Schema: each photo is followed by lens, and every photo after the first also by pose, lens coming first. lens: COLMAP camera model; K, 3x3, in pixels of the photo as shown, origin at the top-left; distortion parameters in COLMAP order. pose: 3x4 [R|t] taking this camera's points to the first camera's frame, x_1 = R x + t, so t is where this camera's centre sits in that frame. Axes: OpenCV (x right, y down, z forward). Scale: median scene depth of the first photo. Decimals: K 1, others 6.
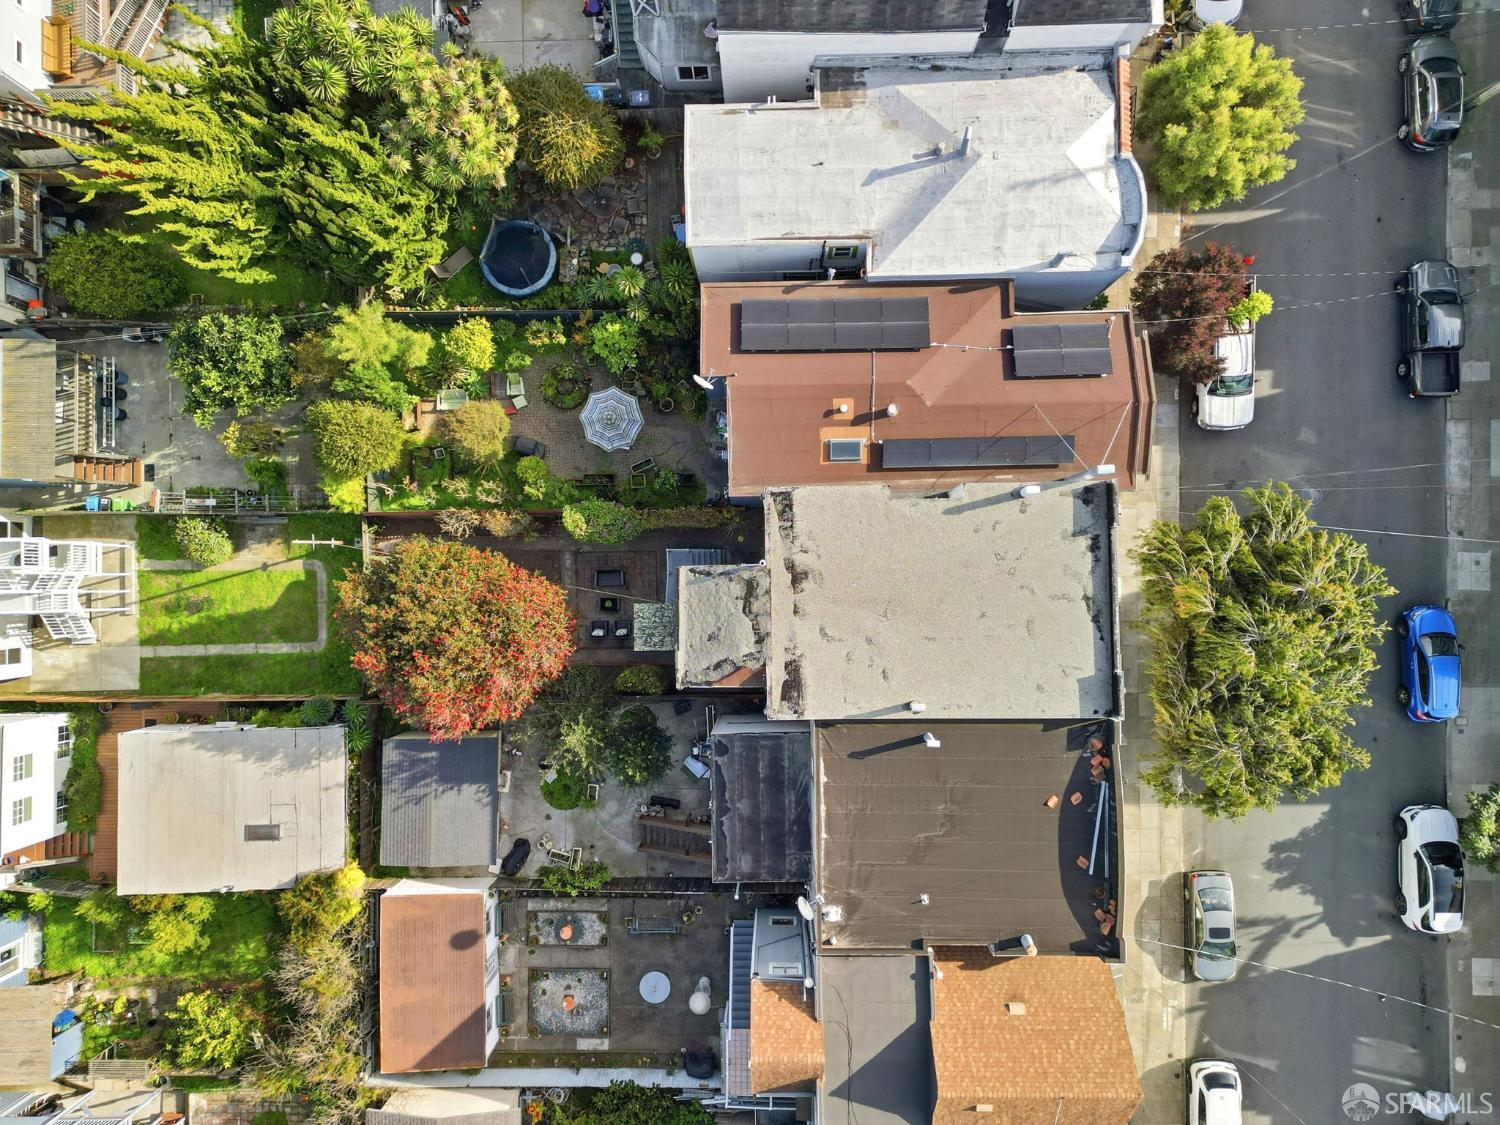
lens RADIAL K [[1046.2, 0, 746.0], [0, 1046.2, 562.4], [0, 0, 1]] dist [0.096018, -0.101557]
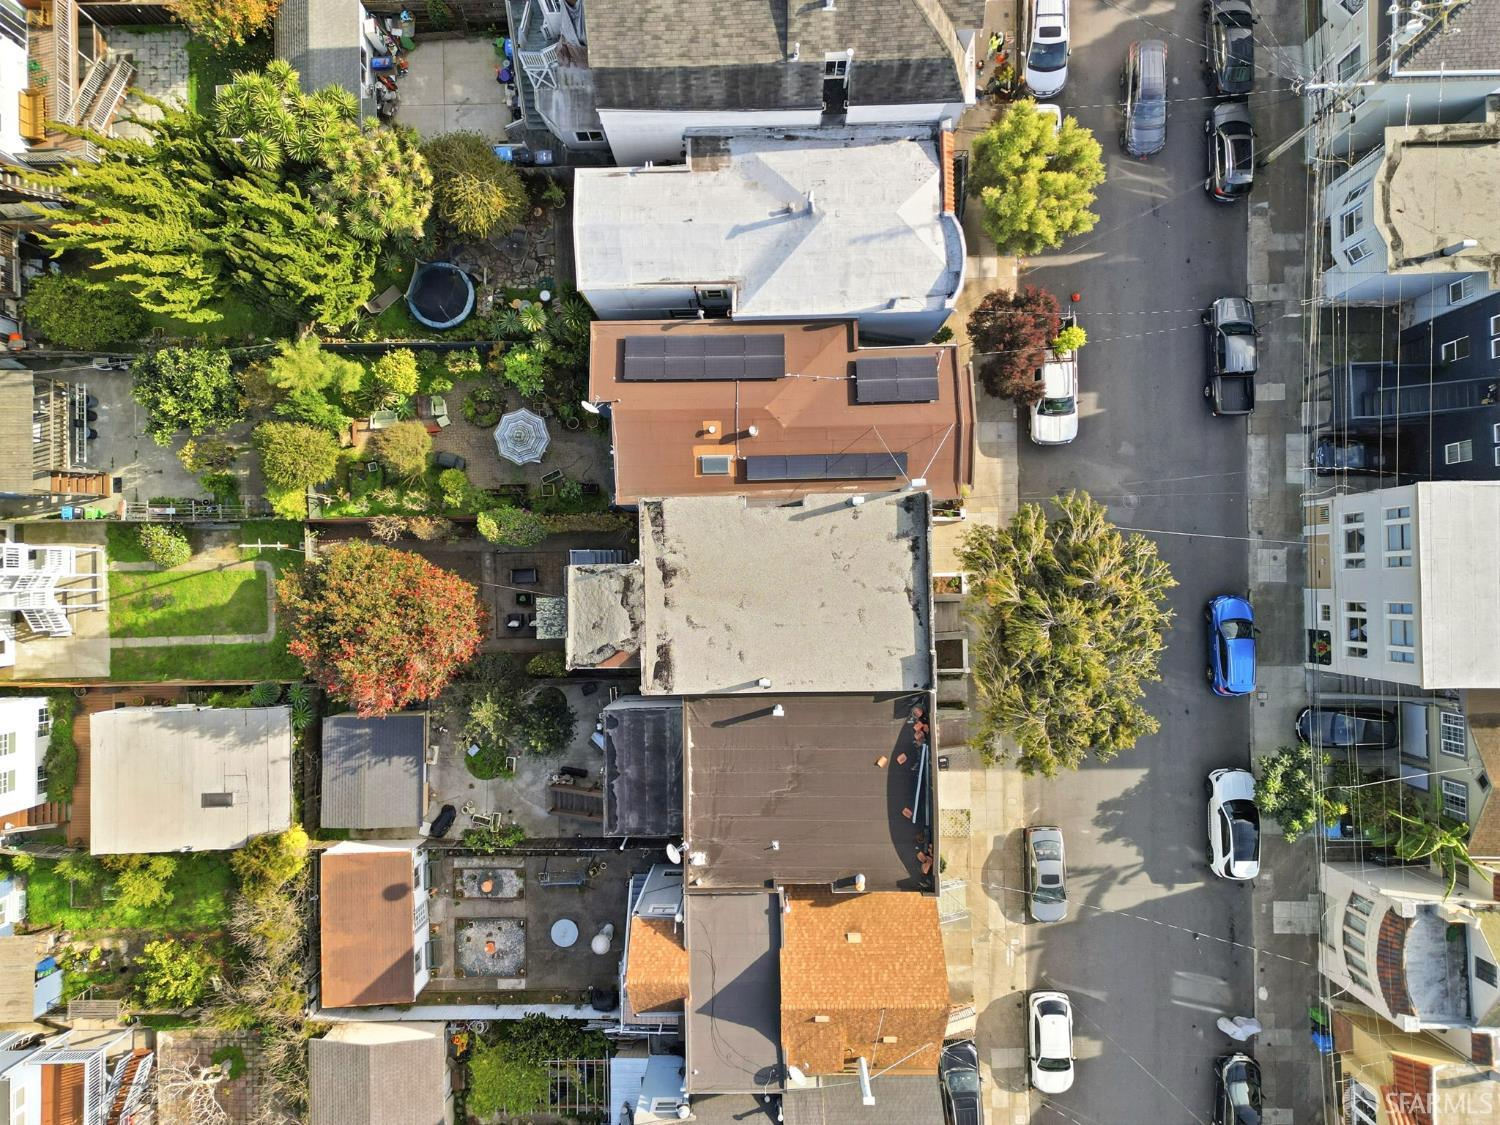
lens RADIAL K [[1046.2, 0, 746.0], [0, 1046.2, 562.4], [0, 0, 1]] dist [0.096018, -0.101557]
pose [[0.999973, -0.005485, 0.004811, 0.119960], [0.005472, 0.999981, 0.002875, -0.001770], [-0.004827, -0.002848, 0.999984, -0.161205]]
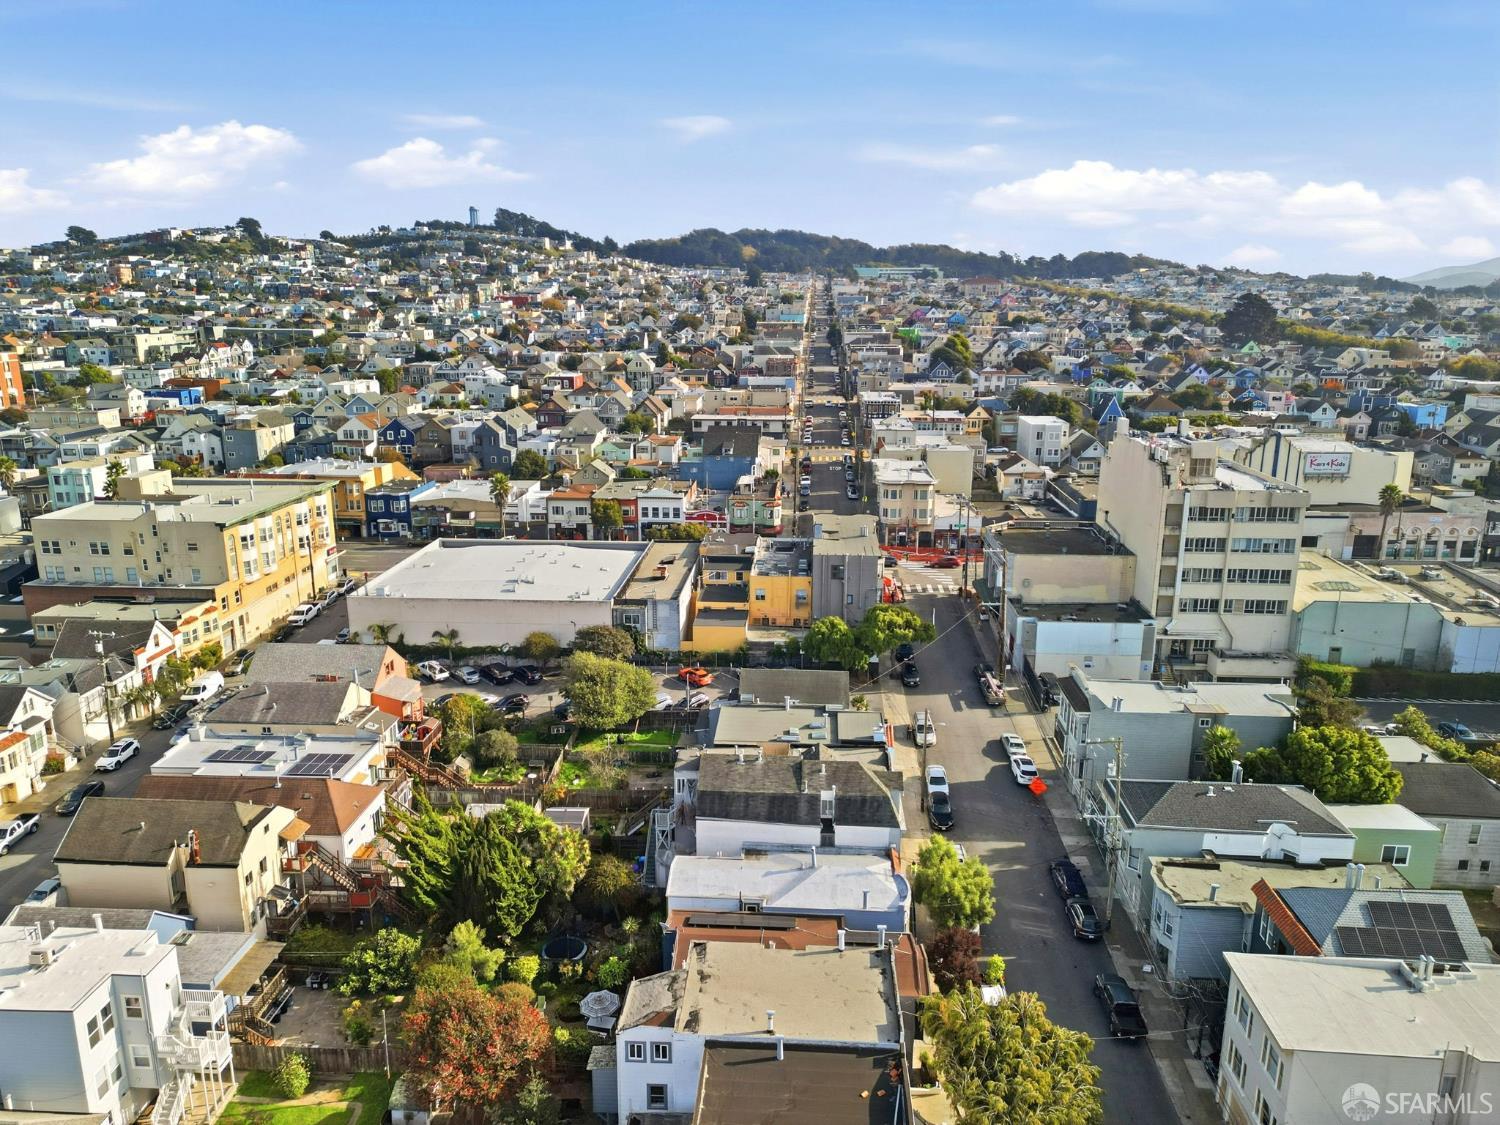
lens RADIAL K [[1046.2, 0, 746.0], [0, 1046.2, 562.4], [0, 0, 1]] dist [0.096018, -0.101557]
pose [[0.996868, 0.045199, -0.064889, 0.173908], [-0.074718, 0.269615, -0.960065, 1.282611], [-0.025899, 0.961907, 0.272148, -0.061029]]
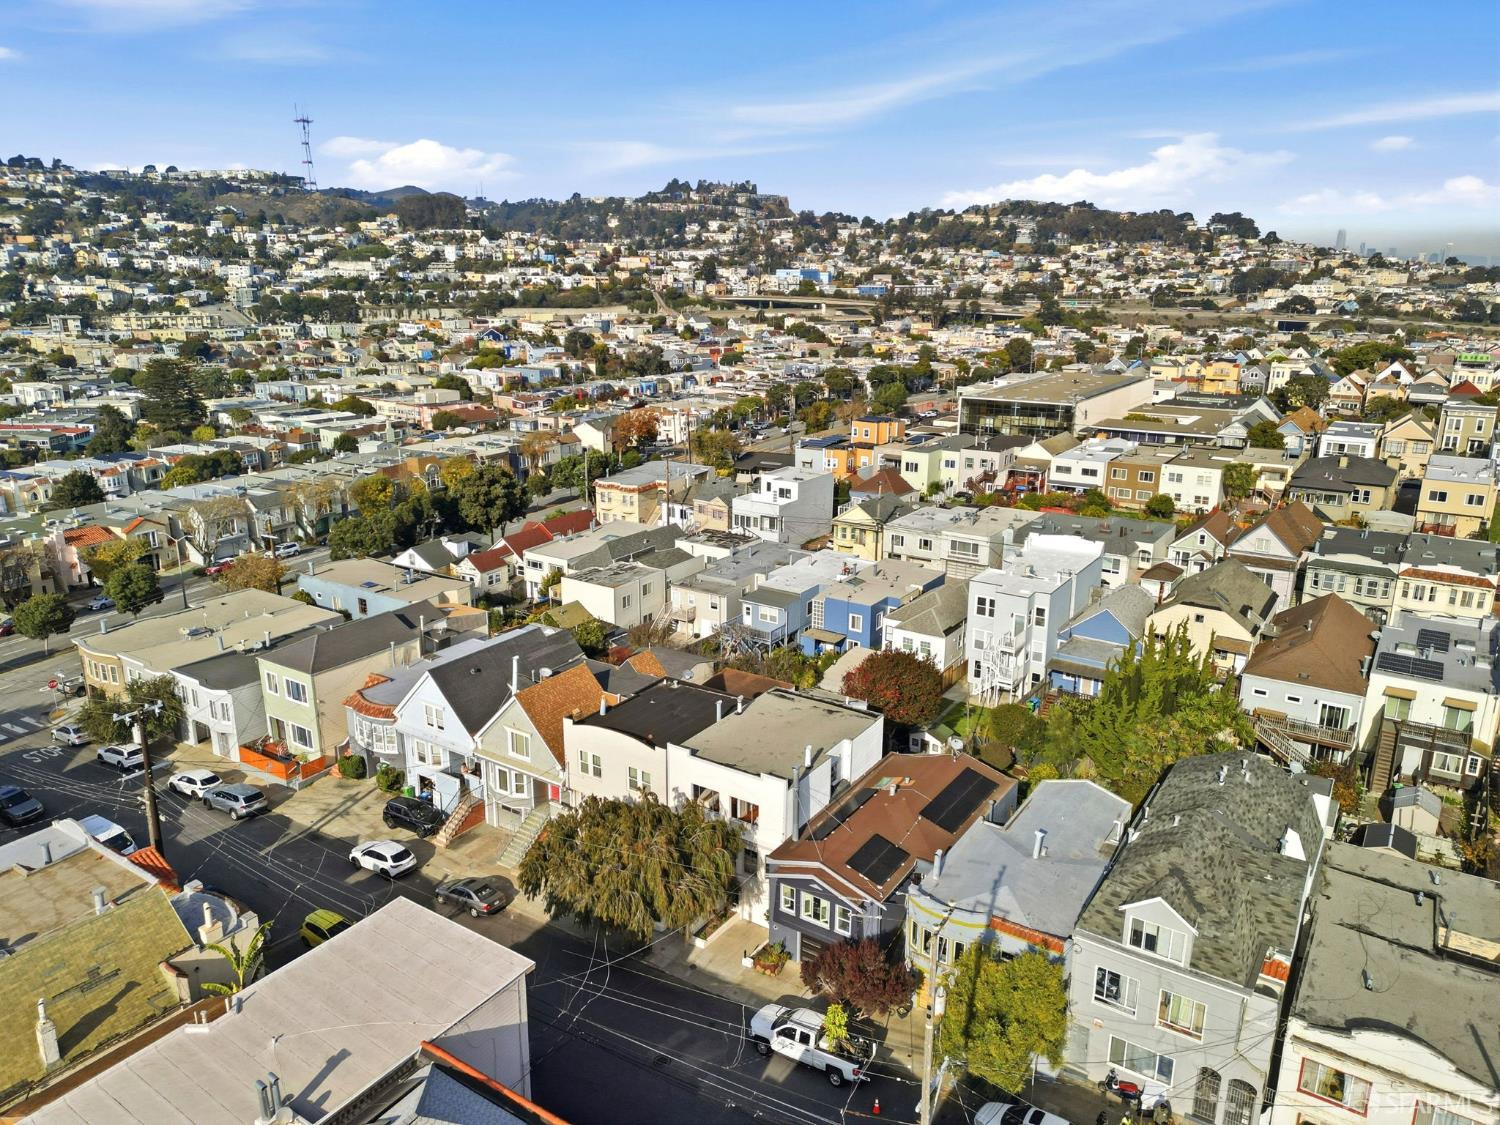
lens RADIAL K [[1046.2, 0, 746.0], [0, 1046.2, 562.4], [0, 0, 1]] dist [0.096018, -0.101557]
pose [[-0.562003, 0.247182, -0.789338, 1.377182], [-0.826542, -0.131685, 0.547255, -0.750649], [0.031327, 0.959979, 0.278313, 0.209874]]
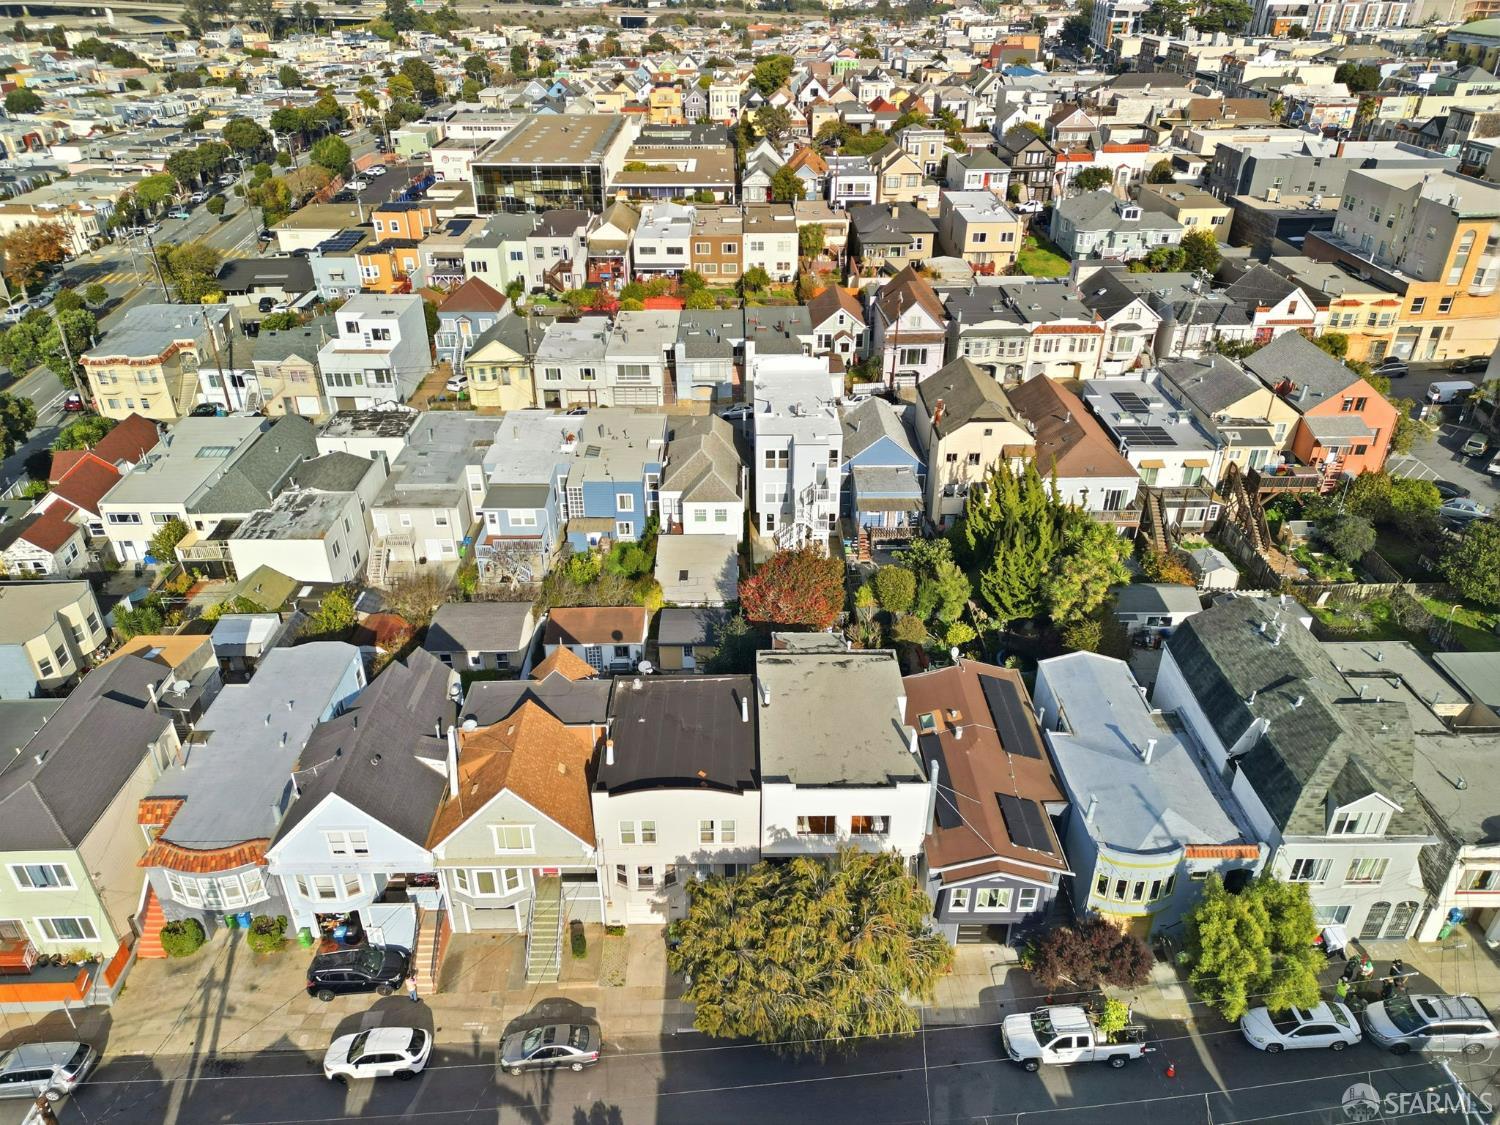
lens RADIAL K [[1046.2, 0, 746.0], [0, 1046.2, 562.4], [0, 0, 1]] dist [0.096018, -0.101557]
pose [[-0.000077, 0.526479, -0.850188, 1.236590], [-0.999611, 0.023671, 0.014749, 0.128558], [0.027890, 0.849859, 0.526272, -0.005867]]
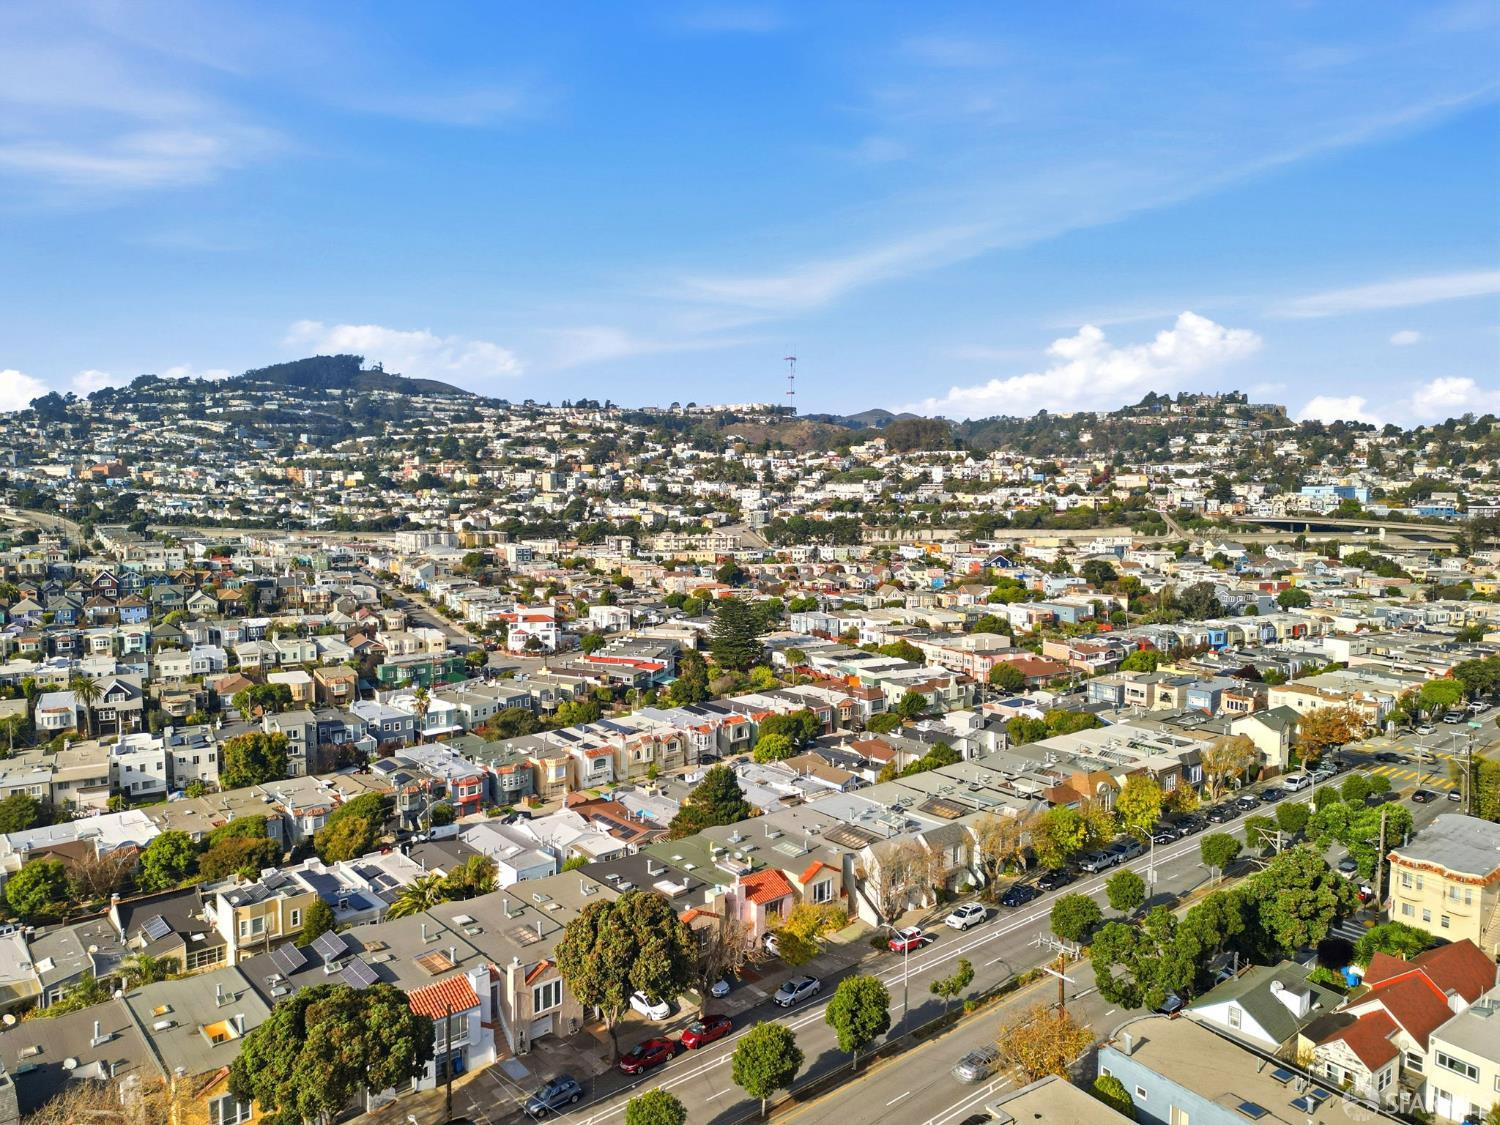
lens RADIAL K [[1046.2, 0, 746.0], [0, 1046.2, 562.4], [0, 0, 1]] dist [0.096018, -0.101557]
pose [[-0.842701, 0.071811, -0.533572, 1.273518], [-0.537135, -0.044708, 0.842311, 0.591116], [0.036632, 0.996416, 0.076248, -0.011055]]
